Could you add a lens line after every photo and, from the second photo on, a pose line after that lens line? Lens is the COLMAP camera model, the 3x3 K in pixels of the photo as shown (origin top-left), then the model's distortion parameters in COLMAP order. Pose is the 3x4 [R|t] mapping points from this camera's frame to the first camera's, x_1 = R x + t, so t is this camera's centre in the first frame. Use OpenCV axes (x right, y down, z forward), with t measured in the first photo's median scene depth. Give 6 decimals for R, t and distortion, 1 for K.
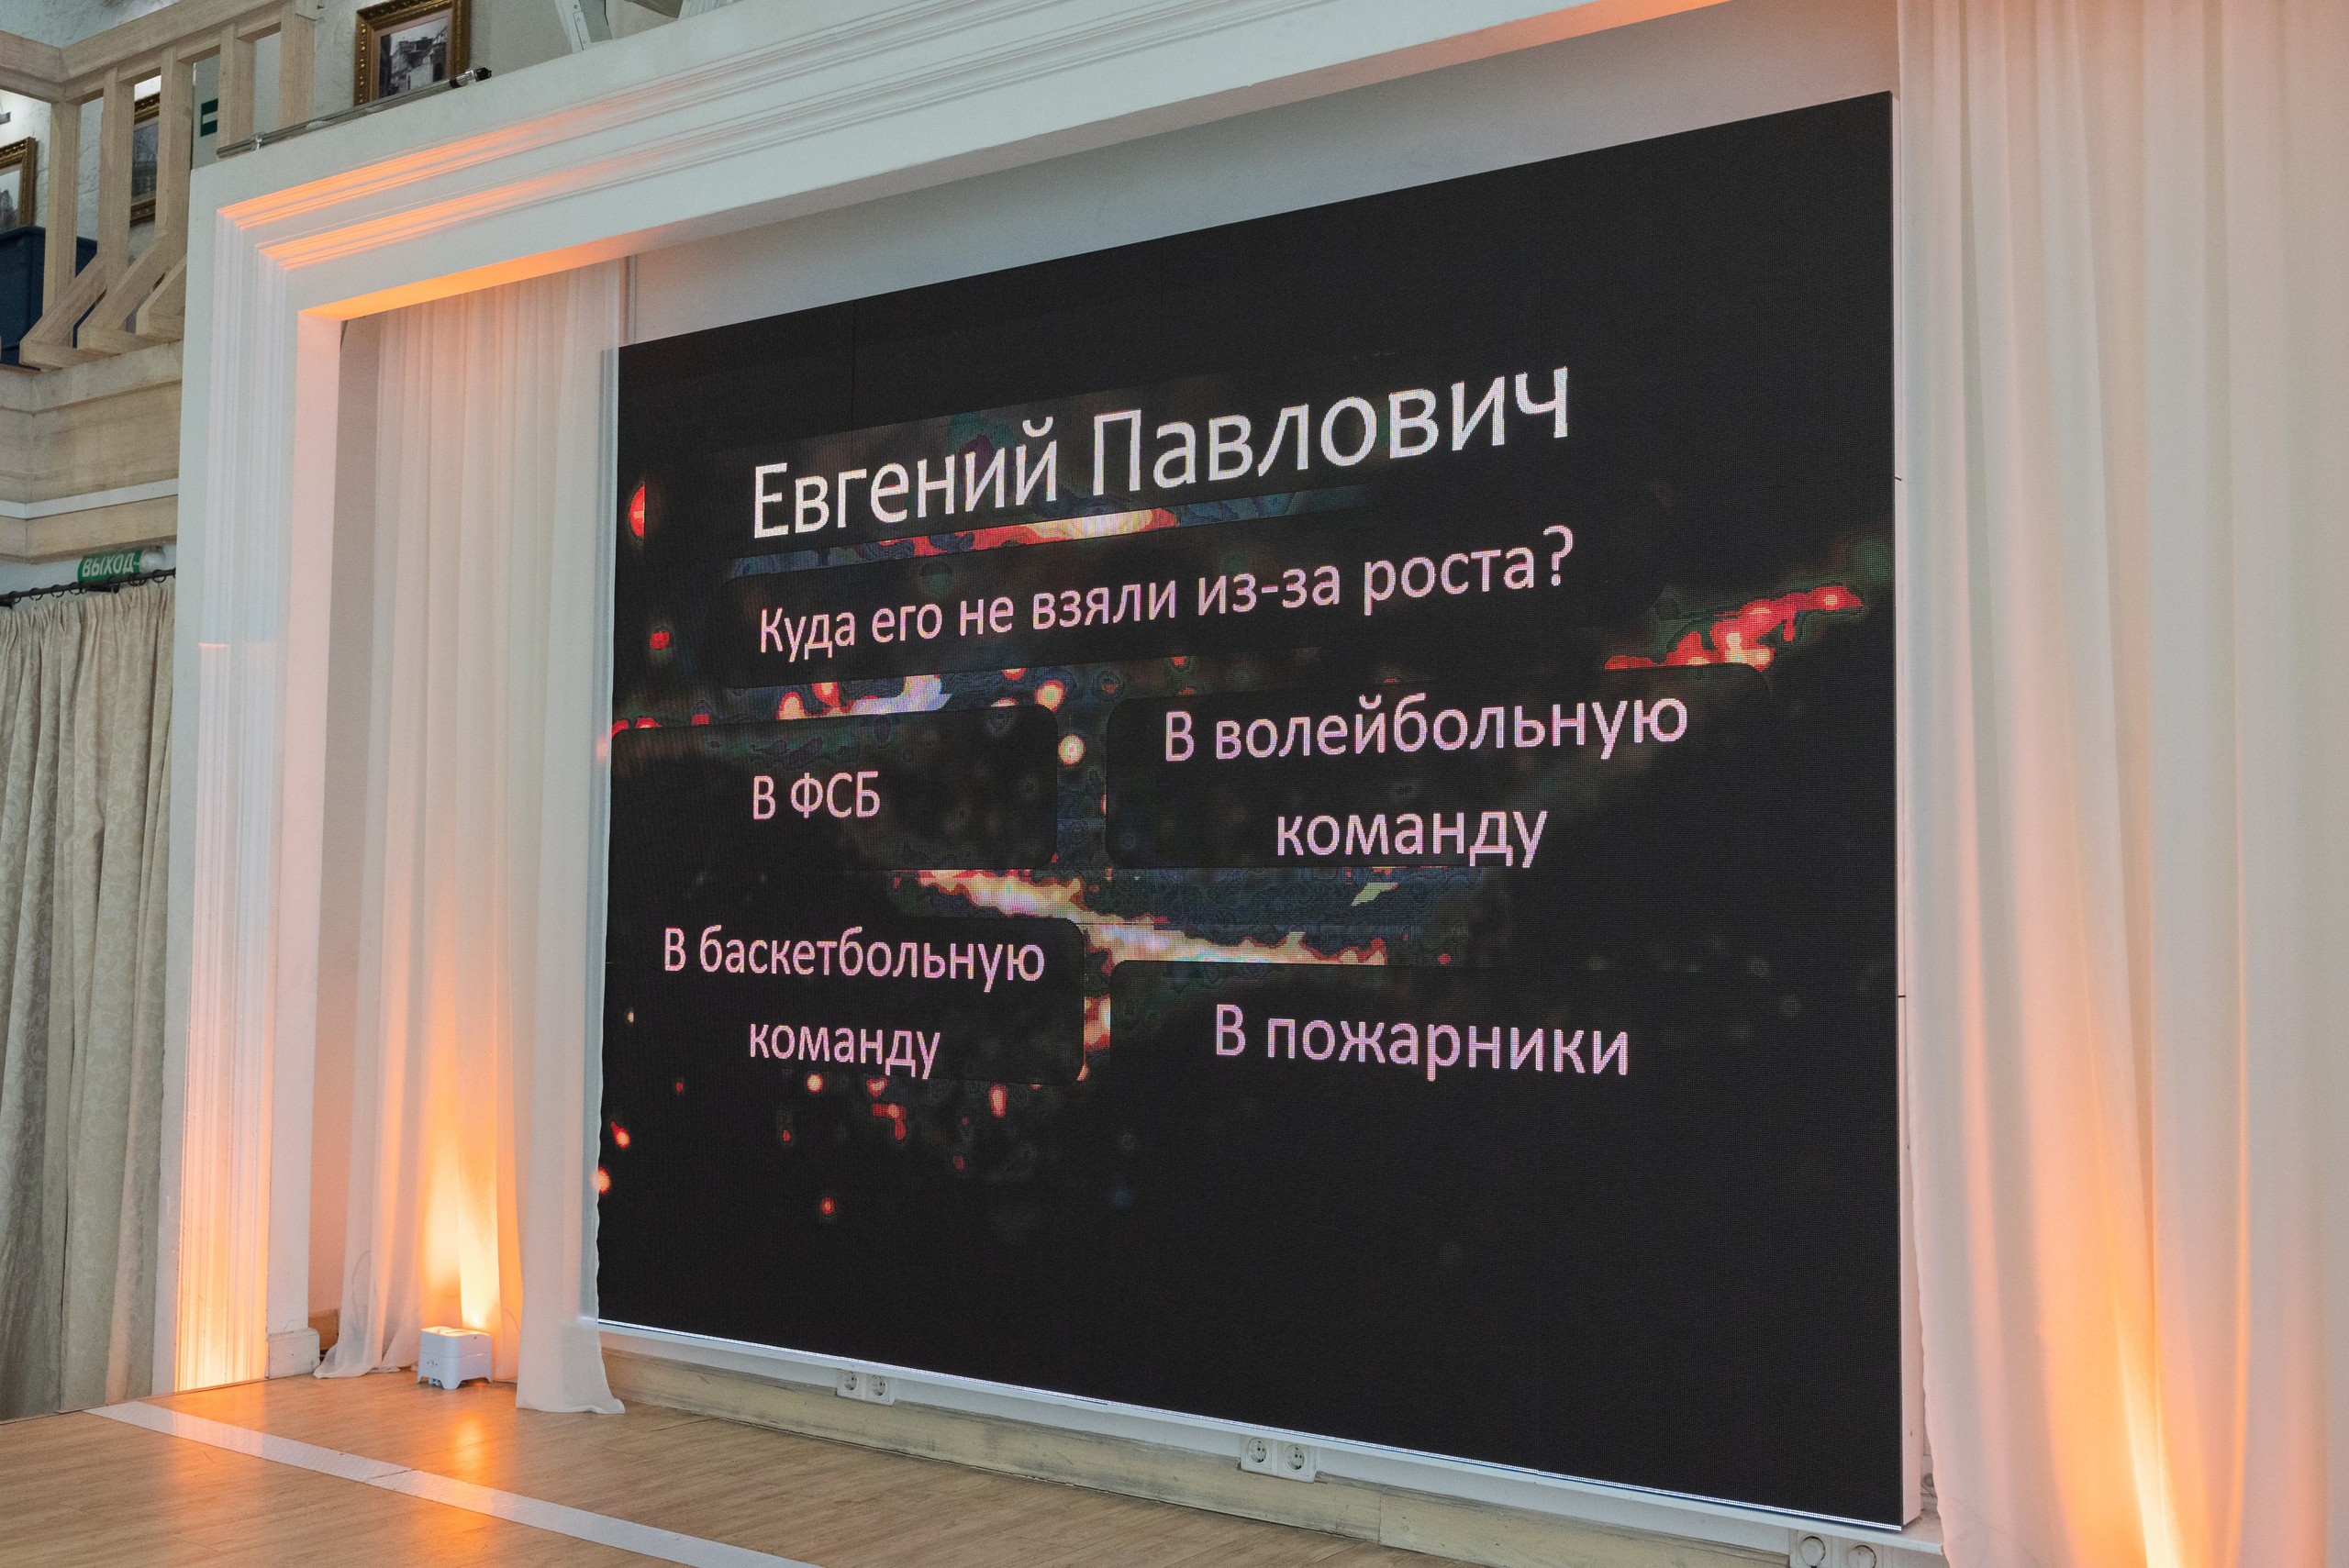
lens RADIAL K [[2382.0, 0, 1159.7], [0, 2382.0, 792.7], [0, 0, 1]] dist [-0.021139, 0.000000]
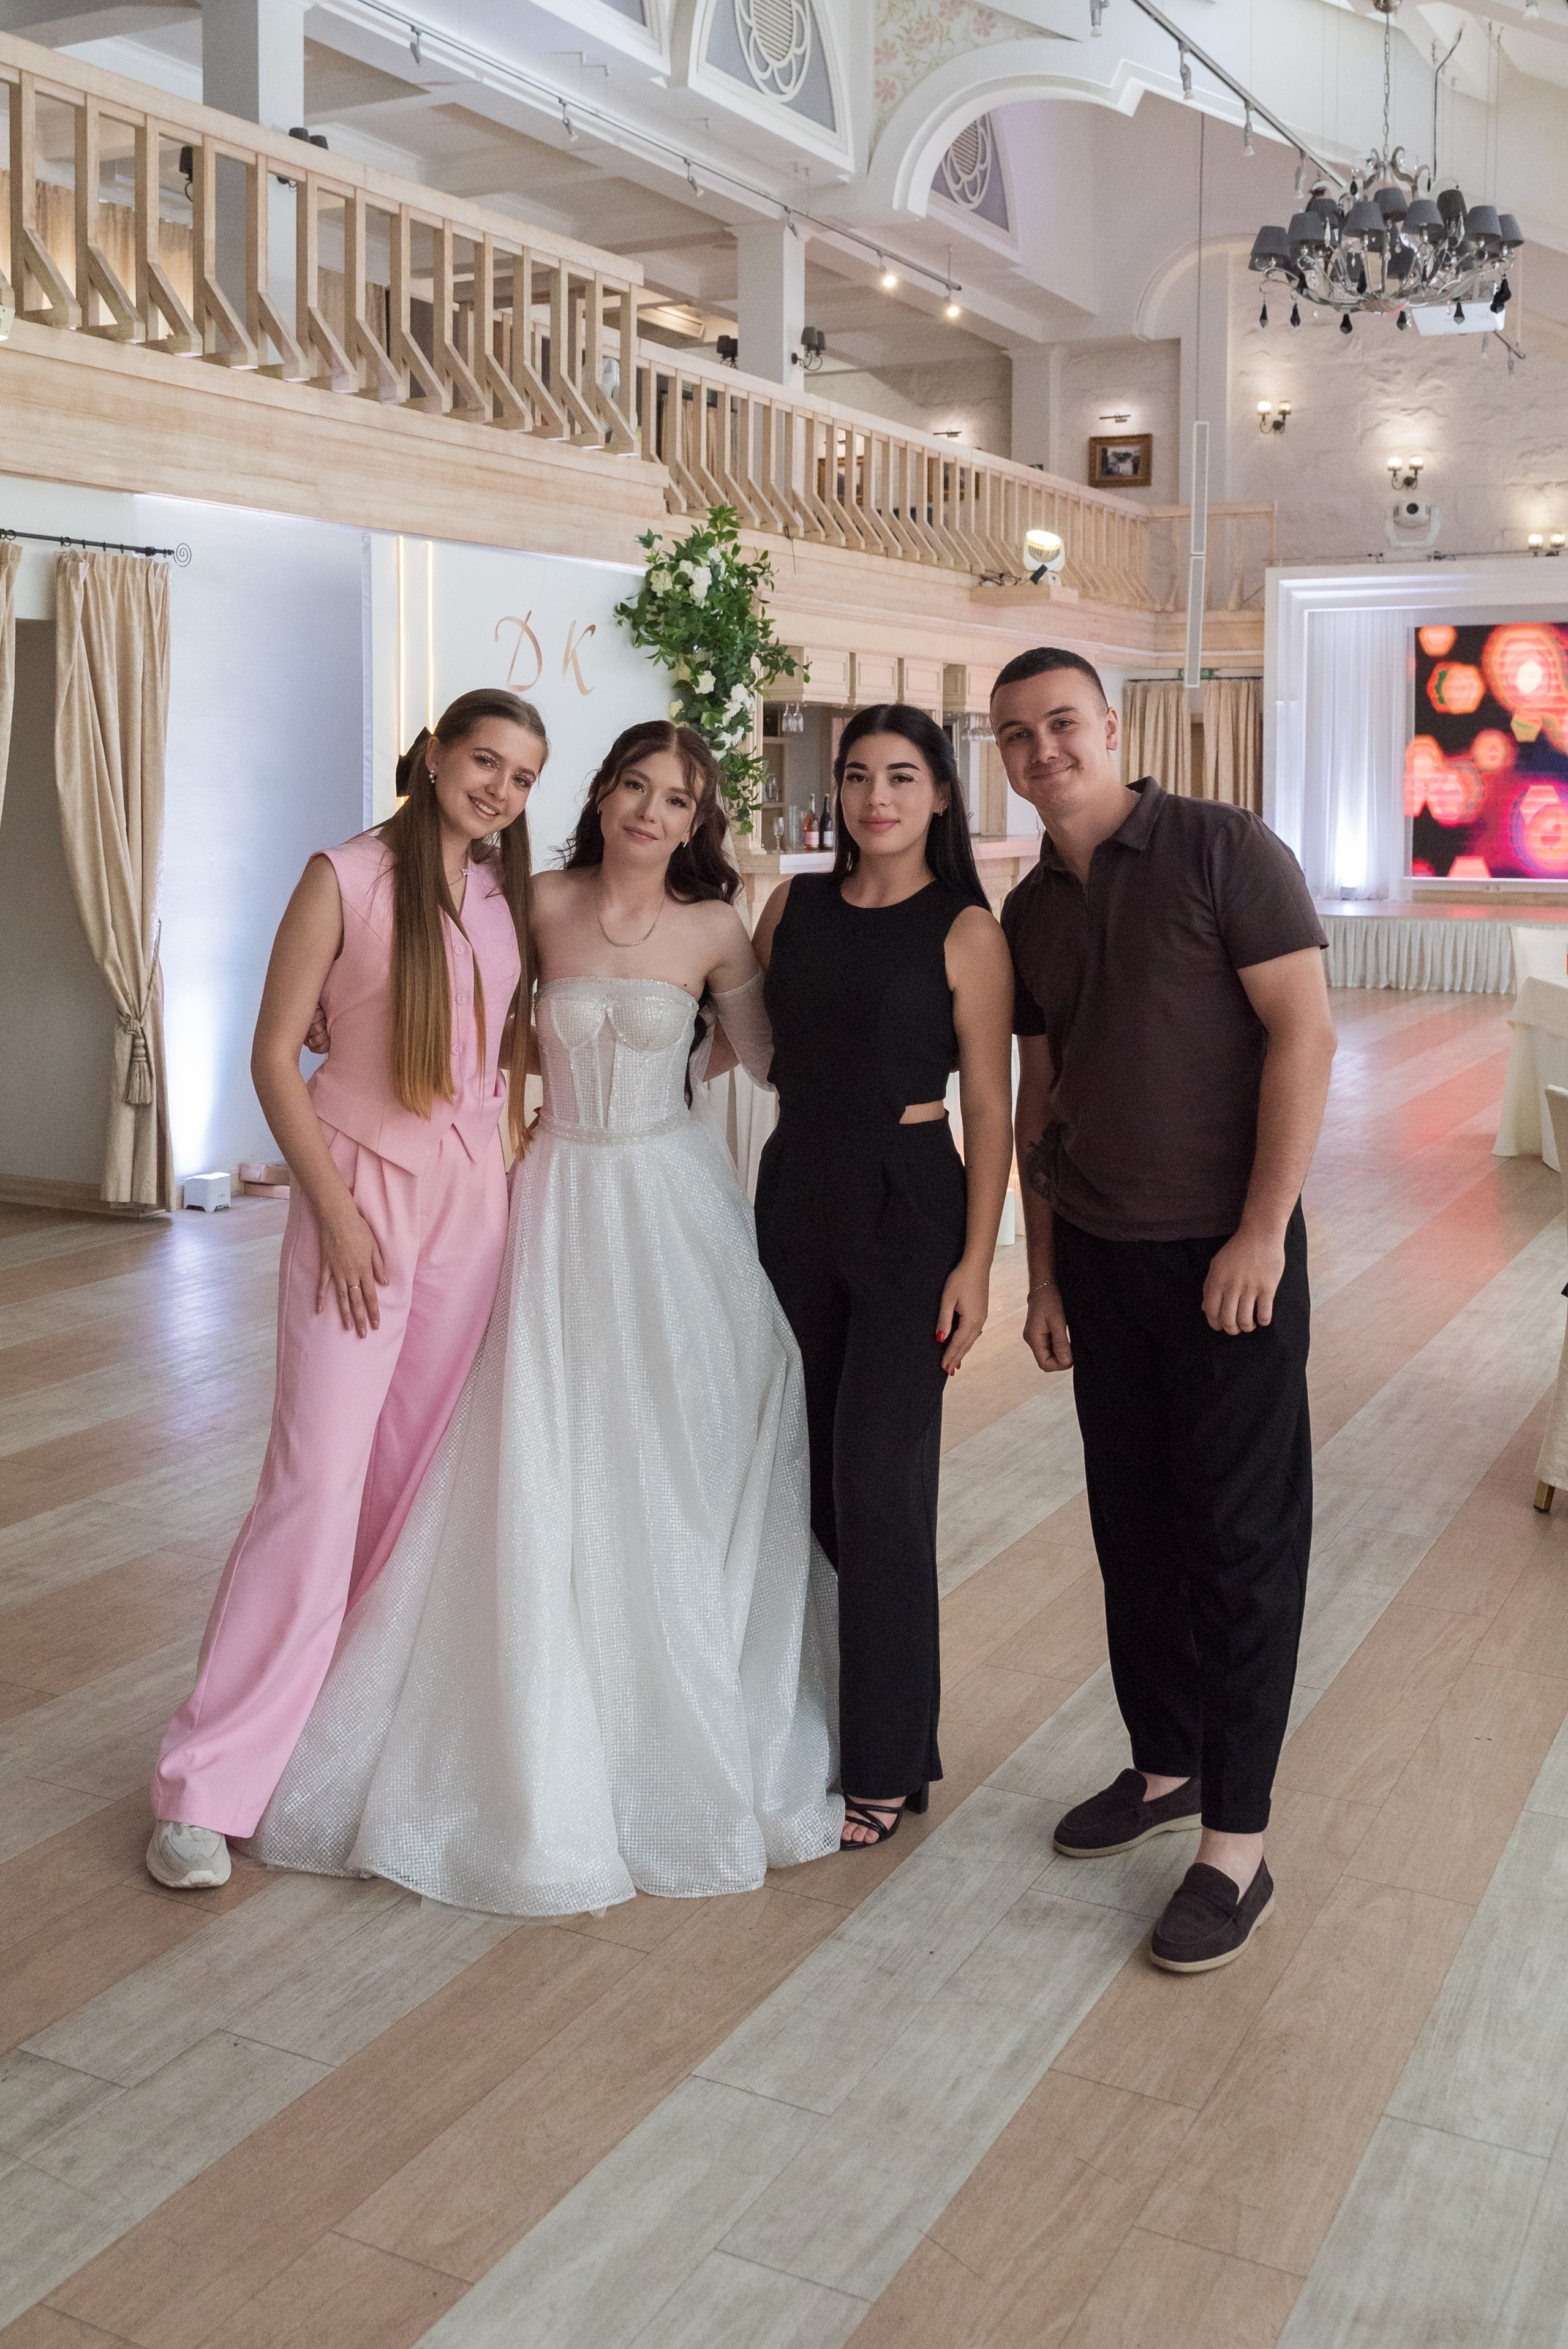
lens RADIAL K [[2393.2, 0, 617.8], [0, 2393.2, 870.0], [0, 0, 1]] dist [0.006944, 0.000000]
pose [[0.993600, -0.012142, 0.112298, -1.841438], [0.002136, 0.996047, 0.088803, -0.135243], [-0.112933, -0.087995, 0.989698, -2.572947]]
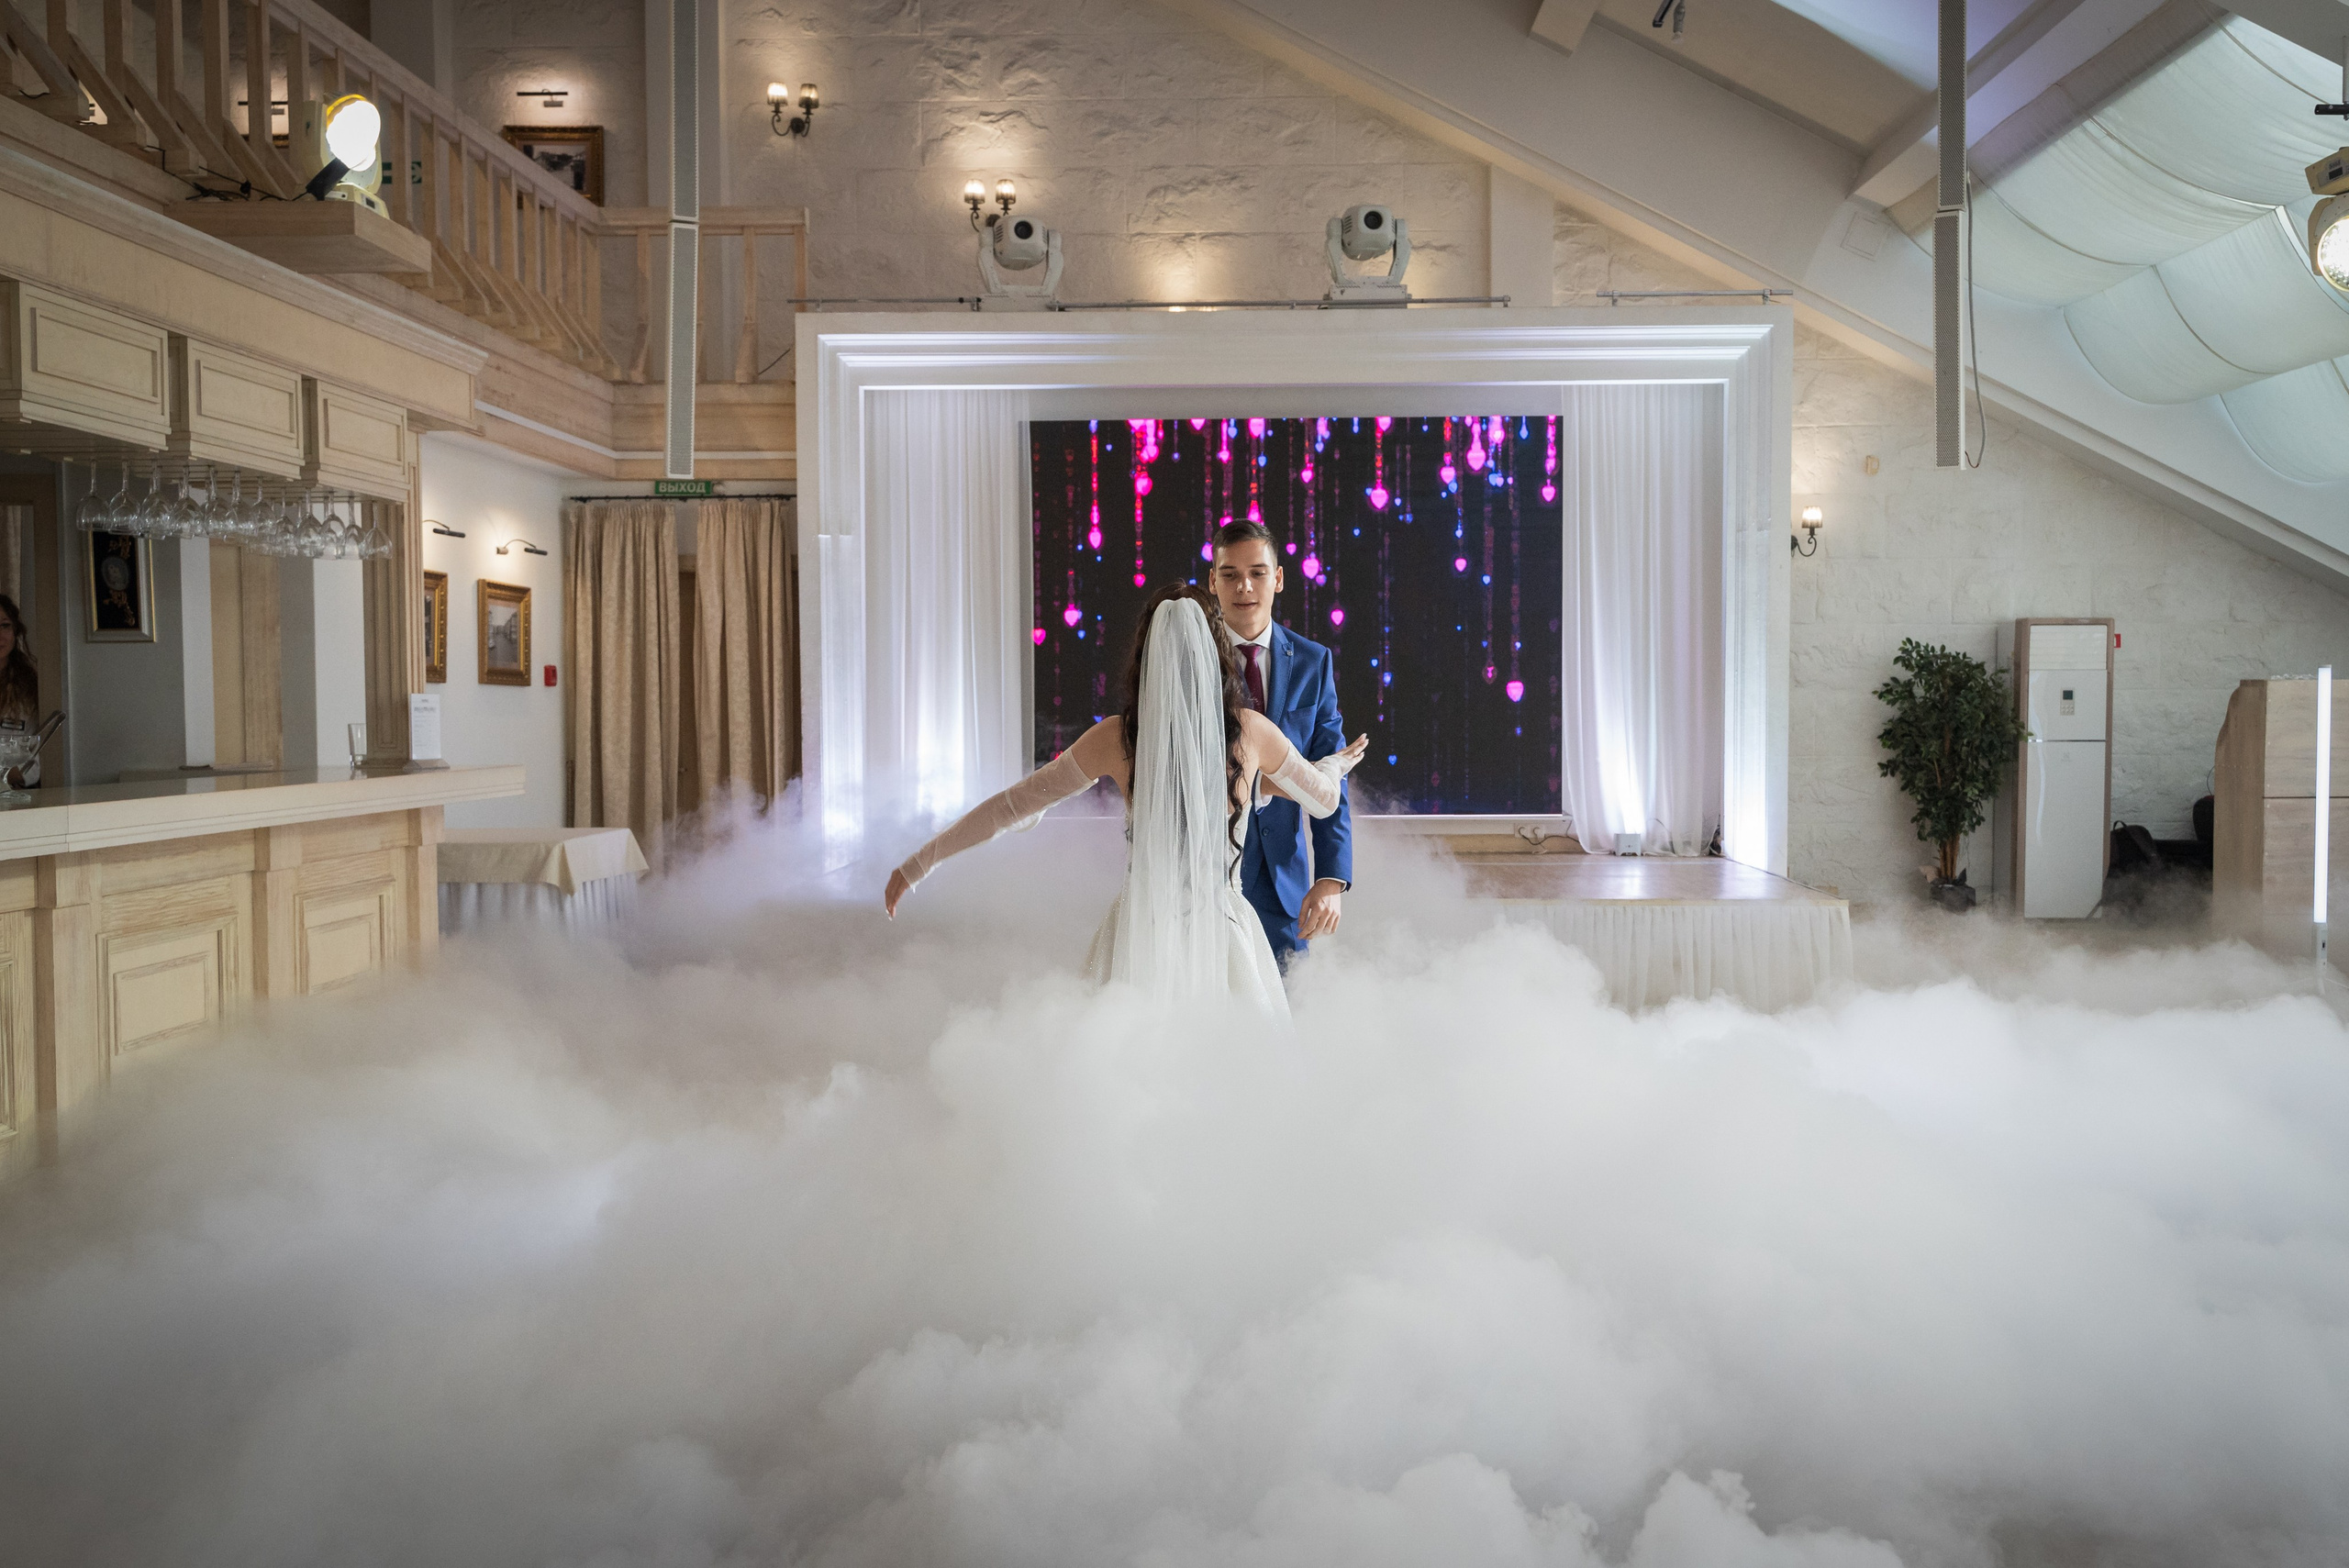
lens RADIAL K [[2100.5, 0, 1227.7], [0, 2100.5, 797.7], [0, 0, 1]] dist [0.001076, 0.004516]
pose [[0.822301, -0.040778, 0.567590, -1.224826], [-0.016463, 0.995307, 0.095358, -0.012076], [-0.568815, -0.087757, 0.817770, -0.853807]]
